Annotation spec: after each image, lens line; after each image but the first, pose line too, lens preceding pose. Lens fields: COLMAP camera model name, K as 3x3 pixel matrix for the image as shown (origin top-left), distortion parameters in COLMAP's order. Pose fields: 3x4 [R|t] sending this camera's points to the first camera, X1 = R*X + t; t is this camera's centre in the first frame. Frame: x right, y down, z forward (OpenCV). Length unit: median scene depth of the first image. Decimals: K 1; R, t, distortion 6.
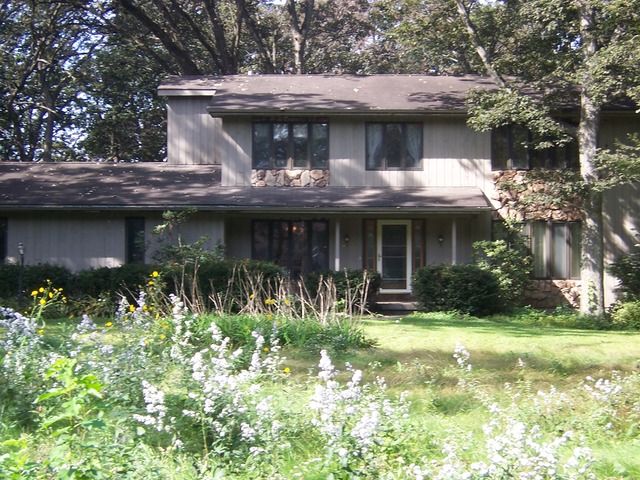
lens RADIAL K [[1253.3, 0, 320.0], [0, 1253.3, 240.0], [0, 0, 1]] dist [-0.058590, -0.007878]
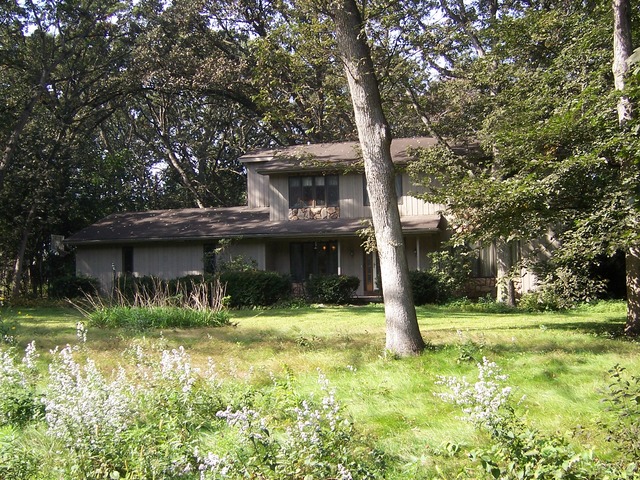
lens RADIAL K [[827.9, 0, 320.0], [0, 827.9, 240.0], [0, 0, 1]] dist [-0.020542, -0.006589]
pose [[0.975177, -0.037281, -0.218265, 0.196200], [0.034190, 0.999255, -0.017921, -0.000215], [0.218770, 0.010014, 0.975725, 0.047383]]
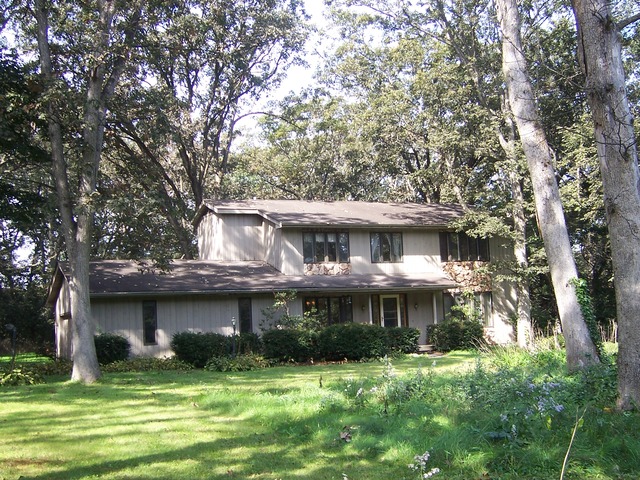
lens RADIAL K [[827.9, 0, 320.0], [0, 827.9, 240.0], [0, 0, 1]] dist [-0.020542, -0.006589]
pose [[0.905690, -0.001715, 0.423937, -0.456139], [0.039849, 0.995909, -0.081103, -0.003705], [-0.422064, 0.090348, 0.902053, 0.100330]]
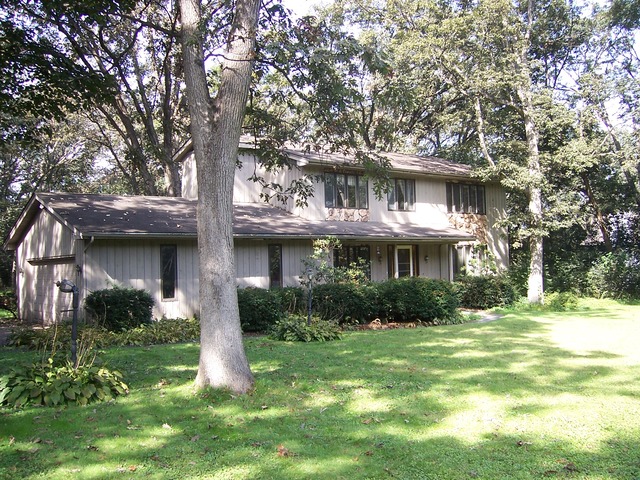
lens RADIAL K [[641.5, 0, 320.0], [0, 641.5, 240.0], [0, 0, 1]] dist [-0.006704, 0.000209]
pose [[0.777861, -0.000301, 0.628437, -0.484726], [0.014988, 0.999724, -0.018073, -0.010229], [-0.628258, 0.023477, 0.777651, 0.480616]]
